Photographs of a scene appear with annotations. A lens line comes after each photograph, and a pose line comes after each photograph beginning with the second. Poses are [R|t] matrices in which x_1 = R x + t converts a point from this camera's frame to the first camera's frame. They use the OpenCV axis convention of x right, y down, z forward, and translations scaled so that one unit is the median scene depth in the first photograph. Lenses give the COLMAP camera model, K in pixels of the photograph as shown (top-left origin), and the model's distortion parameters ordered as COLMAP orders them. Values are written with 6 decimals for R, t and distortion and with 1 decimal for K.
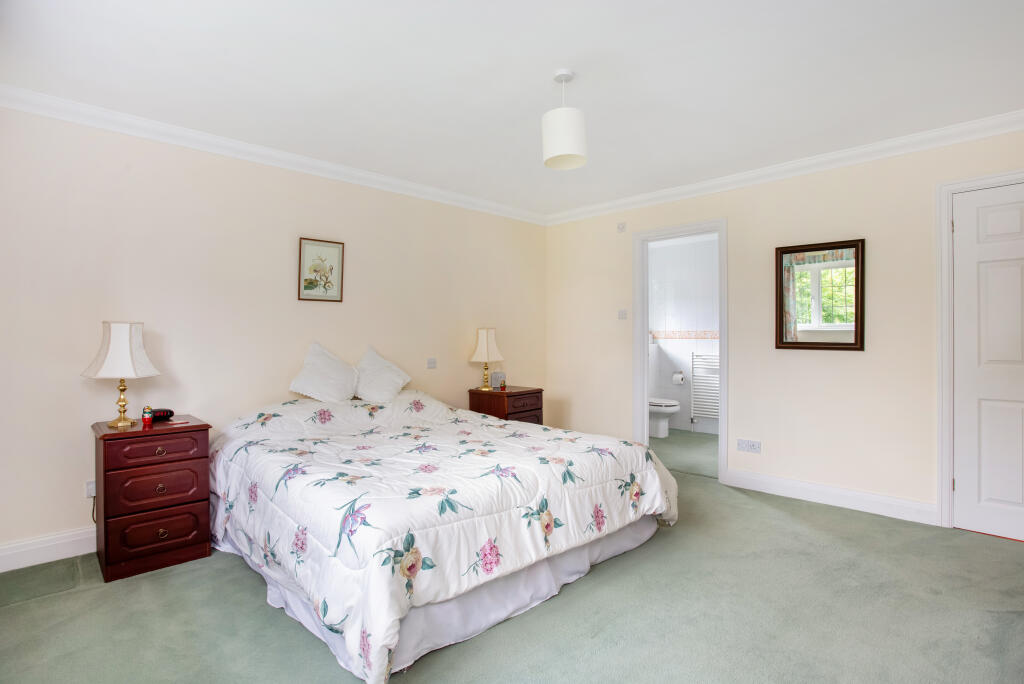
lens RADIAL K [[503.3, 0, 514.7], [0, 503.3, 338.8], [0, 0, 1]] dist [-0.042283, 0.000006]
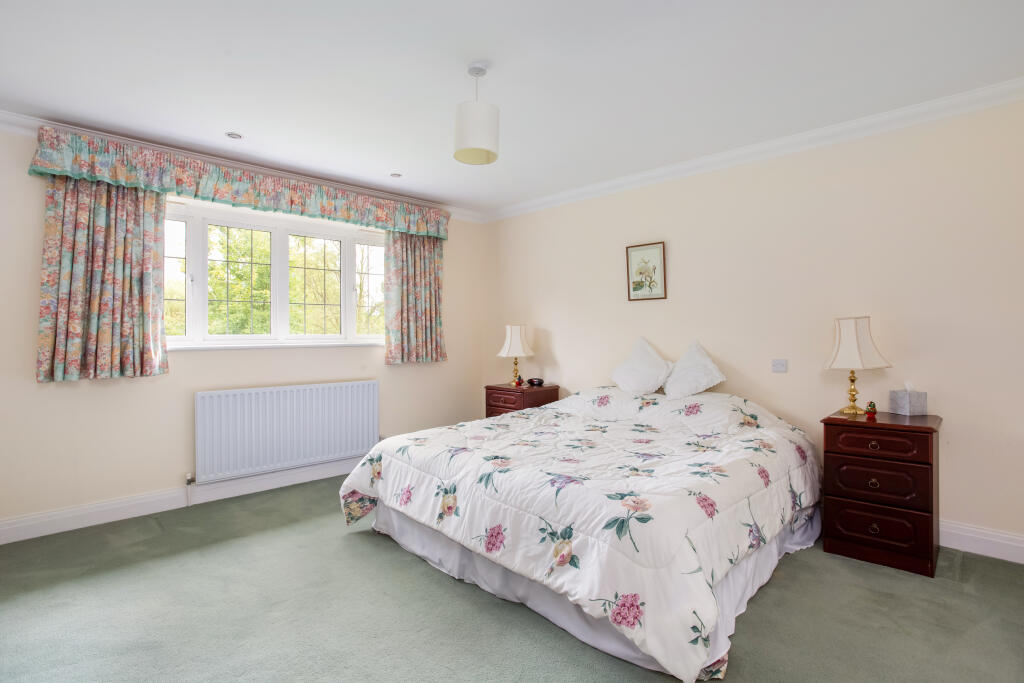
lens RADIAL K [[503.3, 0, 514.7], [0, 503.3, 338.3], [0, 0, 1]] dist [-0.042283, 0.000006]
pose [[0.014289, 0.009381, -0.999854, 0.715684], [0.003983, 0.999948, 0.009439, -0.002473], [0.999890, -0.004117, 0.014251, 0.700787]]
